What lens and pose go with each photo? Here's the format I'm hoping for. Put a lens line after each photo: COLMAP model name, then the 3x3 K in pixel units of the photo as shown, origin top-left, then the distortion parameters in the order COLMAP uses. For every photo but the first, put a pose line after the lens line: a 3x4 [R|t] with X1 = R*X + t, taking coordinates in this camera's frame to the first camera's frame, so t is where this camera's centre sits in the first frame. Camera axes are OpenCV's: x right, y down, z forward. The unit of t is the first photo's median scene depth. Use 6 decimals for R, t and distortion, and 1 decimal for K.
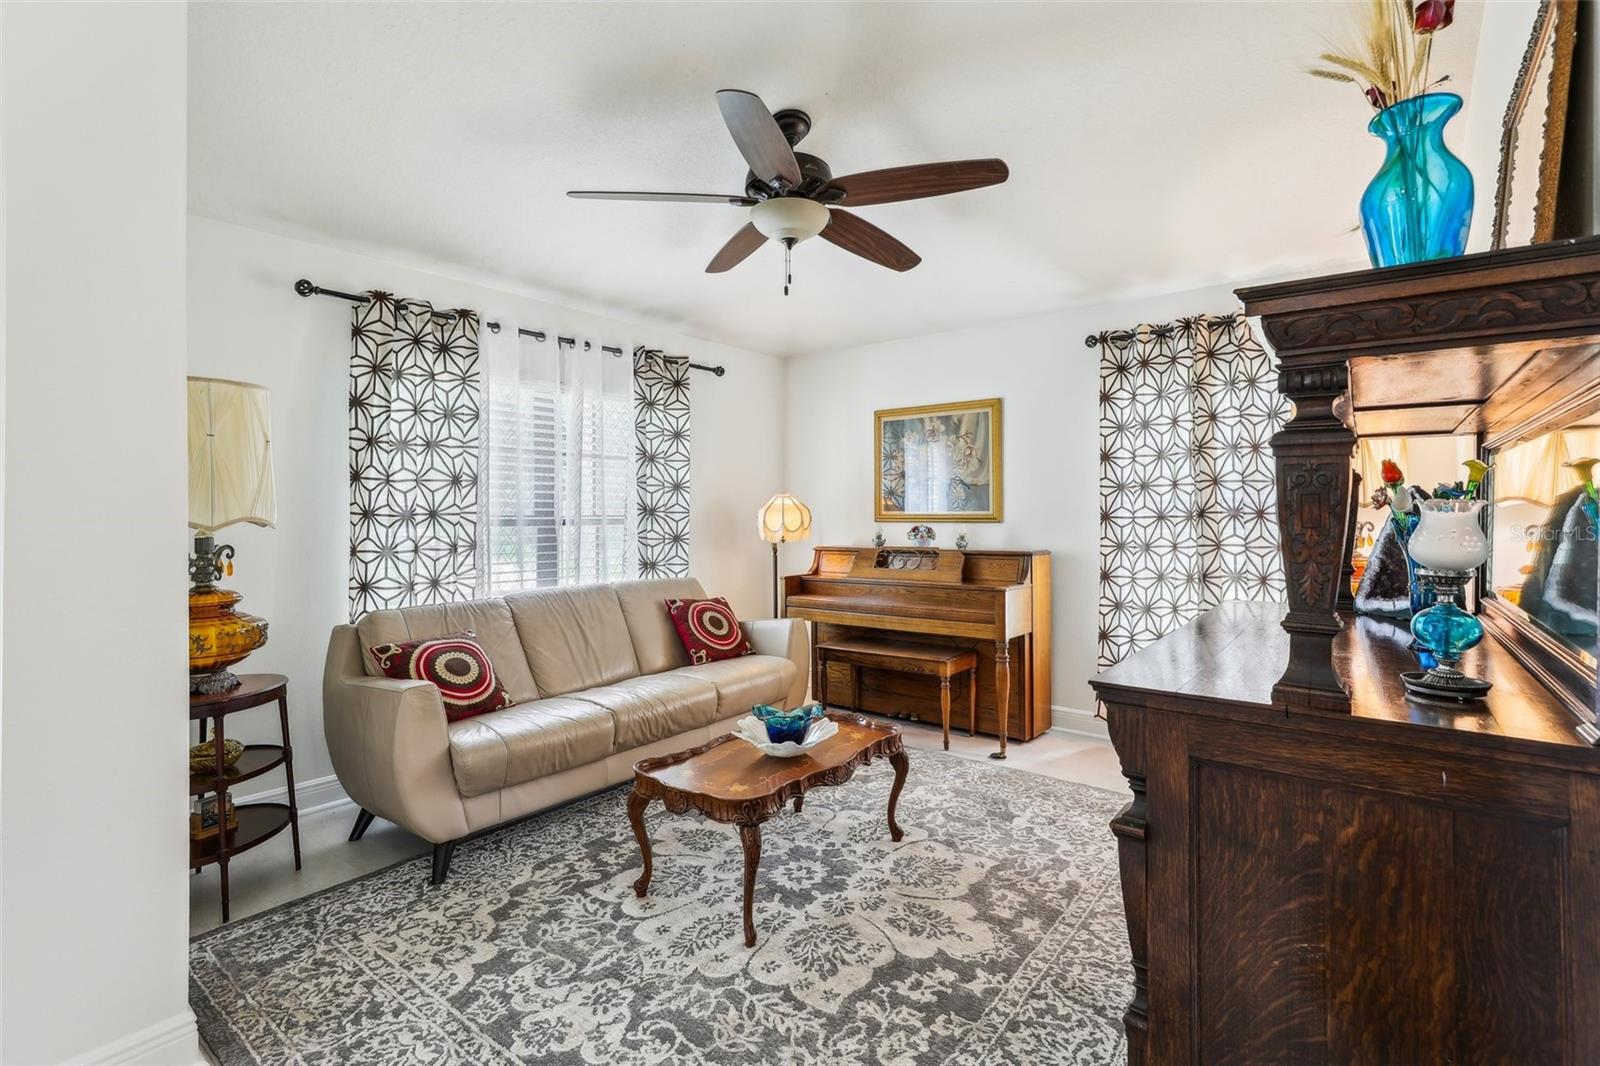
lens RADIAL K [[741.2, 0, 799.7], [0, 741.2, 515.9], [0, 0, 1]] dist [-0.007383, 0.005386]
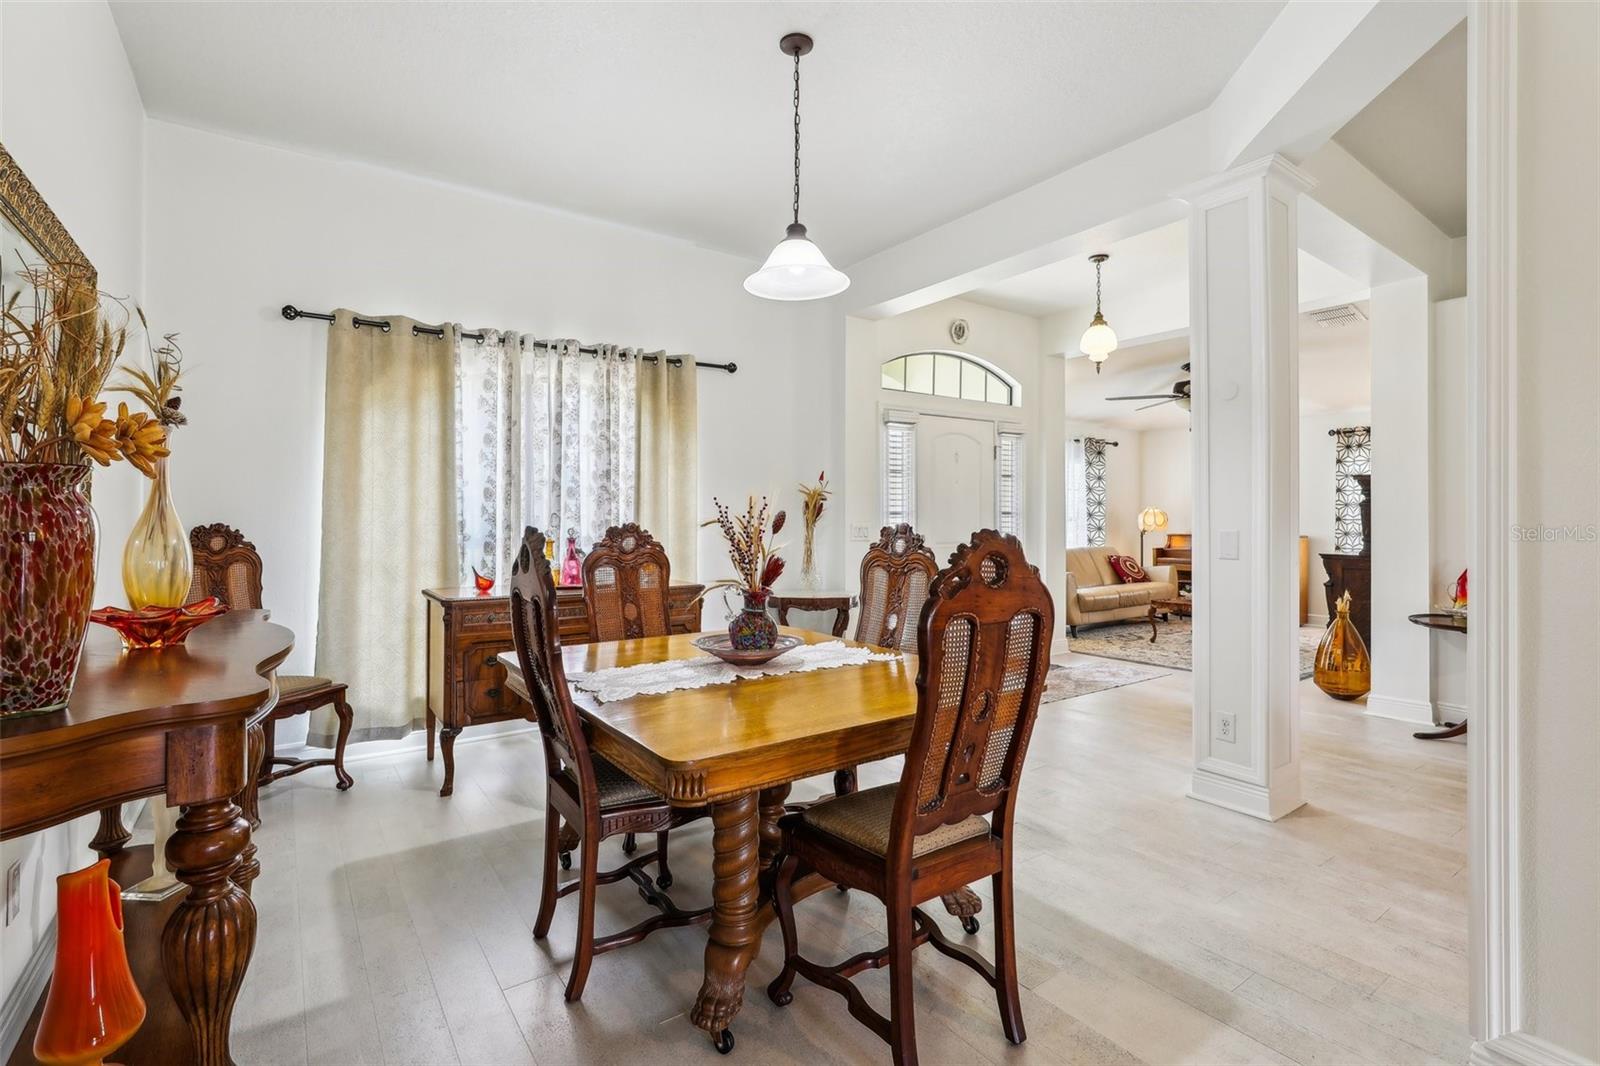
lens RADIAL K [[741.2, 0, 799.7], [0, 741.2, 515.9], [0, 0, 1]] dist [-0.007383, 0.005386]
pose [[0.961677, 0.002519, -0.274173, -0.474690], [-0.004446, 0.999970, -0.006408, 0.014969], [0.274148, 0.007381, 0.961659, -1.411771]]
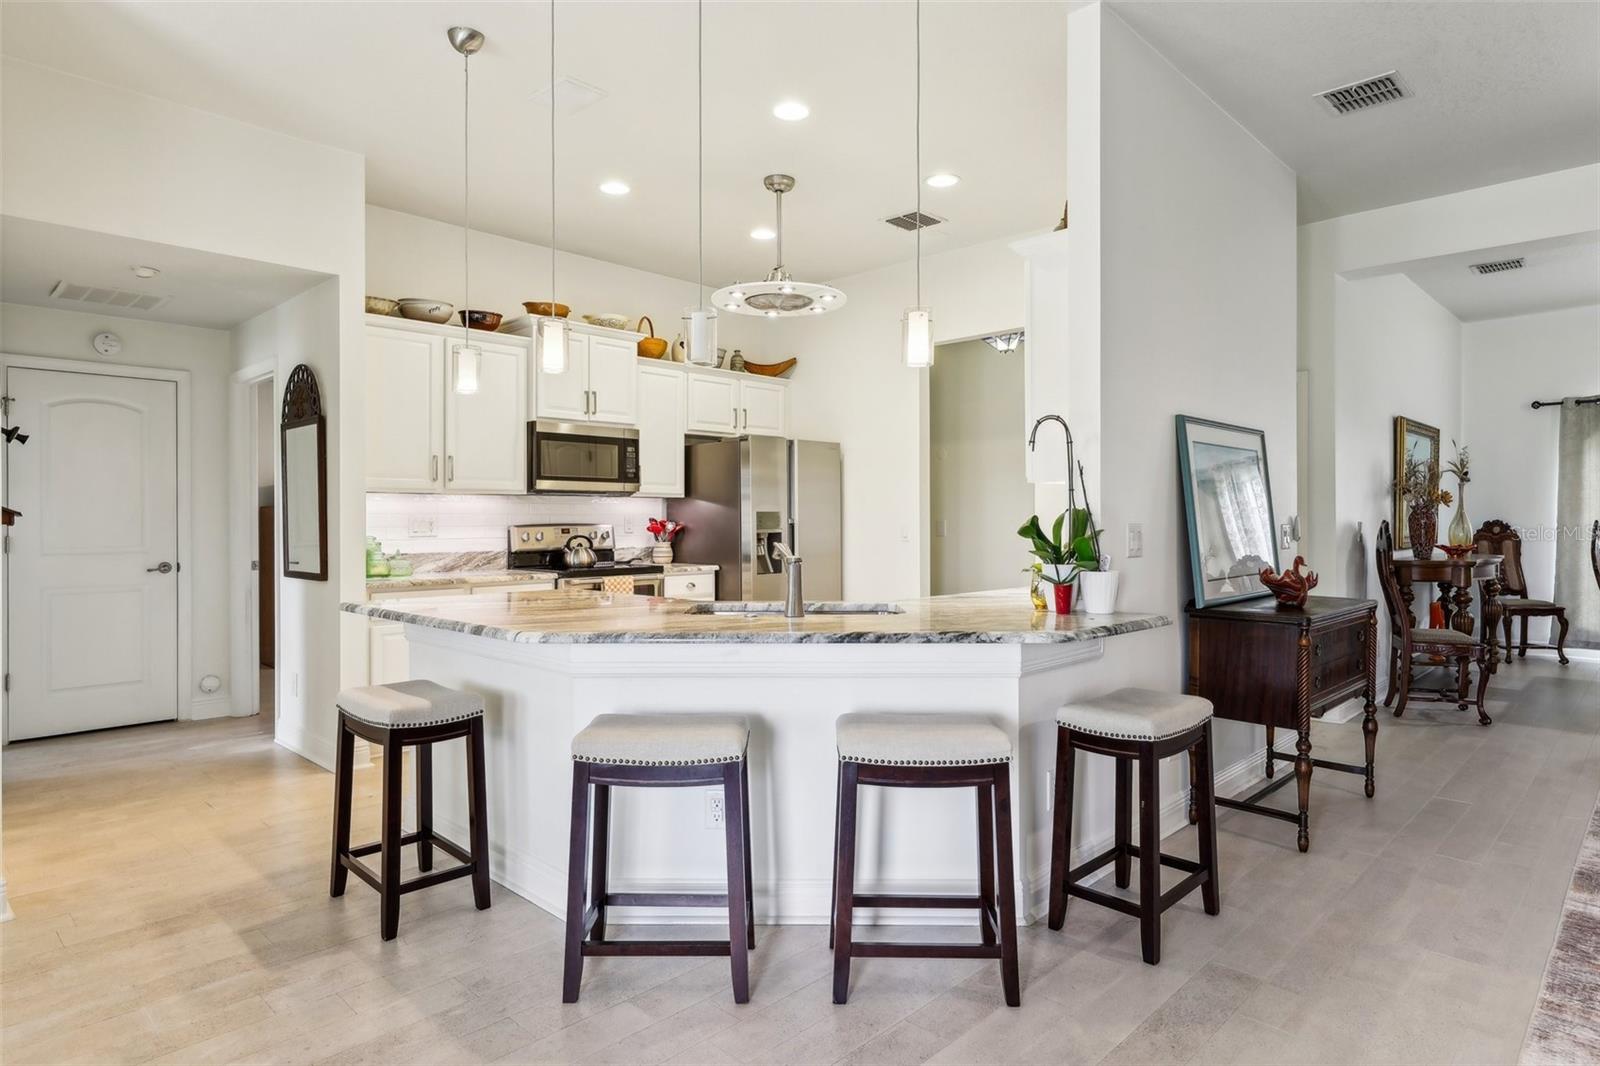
lens RADIAL K [[898.7, 0, 796.0], [0, 898.7, 518.4], [0, 0, 1]] dist [0.002419, 0.000776]
pose [[-0.102436, 0.000776, -0.994739, 0.853768], [-0.001061, 0.999999, 0.000889, 0.017568], [0.994739, 0.001147, -0.102435, -2.157968]]
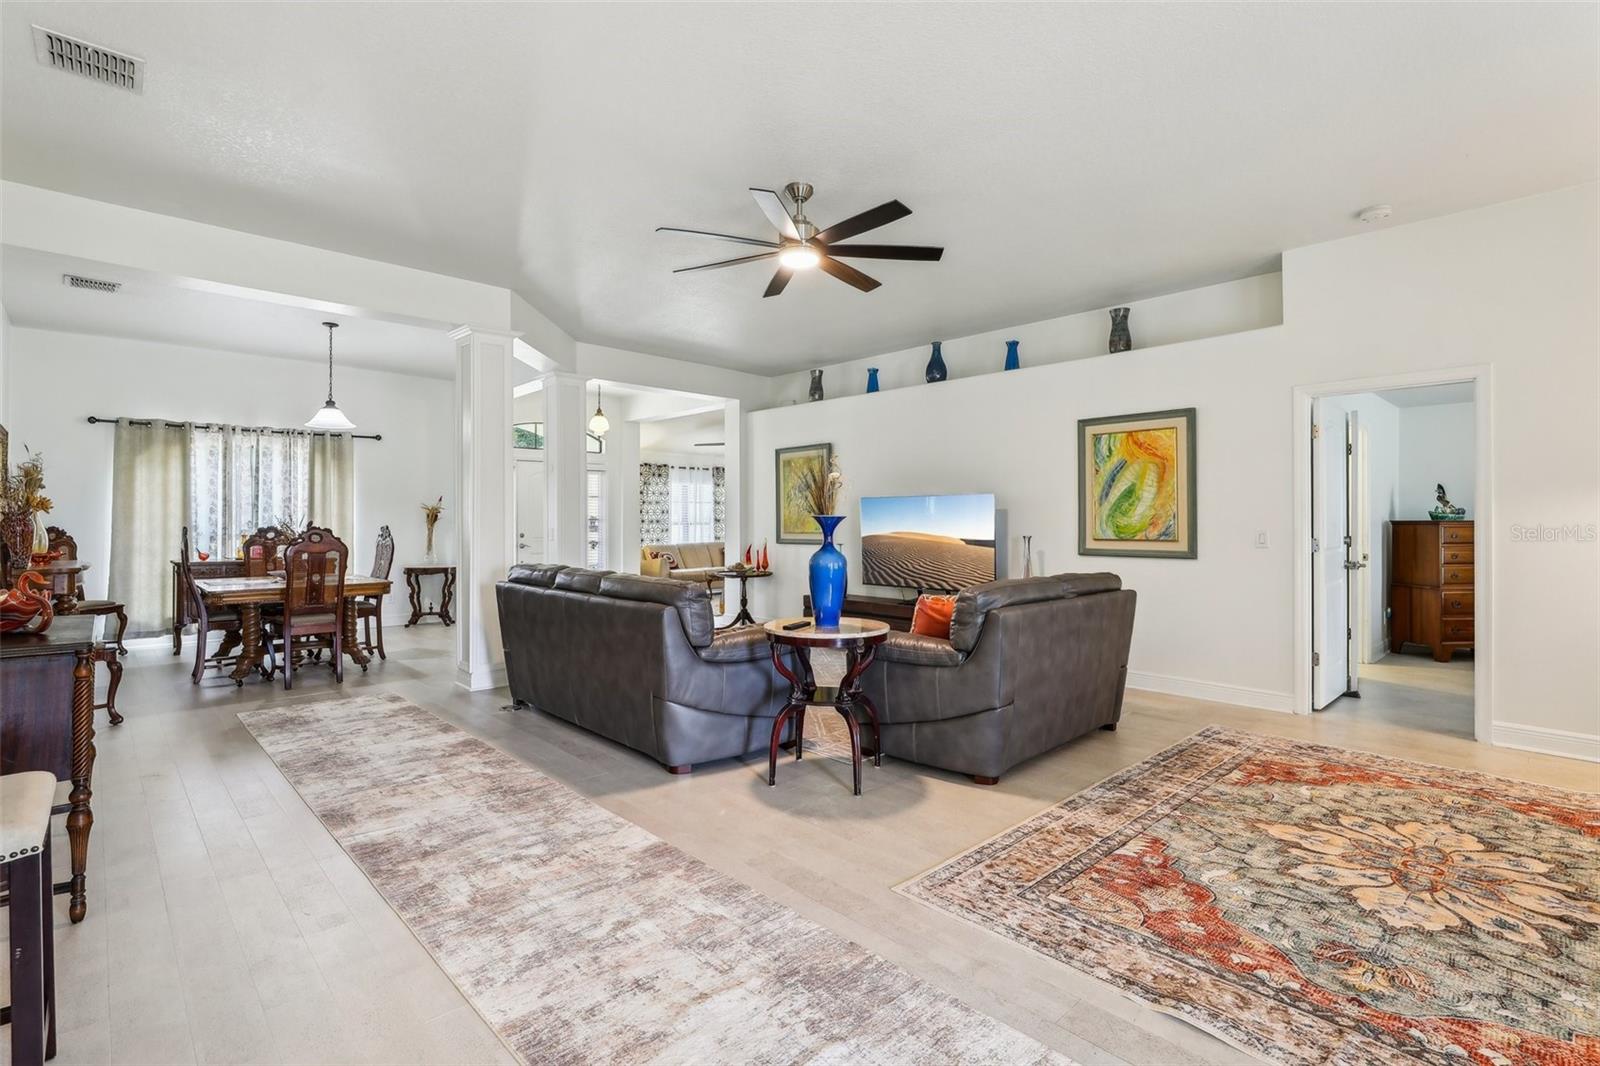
lens RADIAL K [[748.3, 0, 800.6], [0, 748.3, 521.0], [0, 0, 1]] dist [-0.002632, 0.002445]
pose [[0.991252, 0.001001, -0.131979, 0.616573], [-0.001798, 0.999981, -0.005918, 0.015691], [0.131970, 0.006104, 0.991235, -2.282212]]
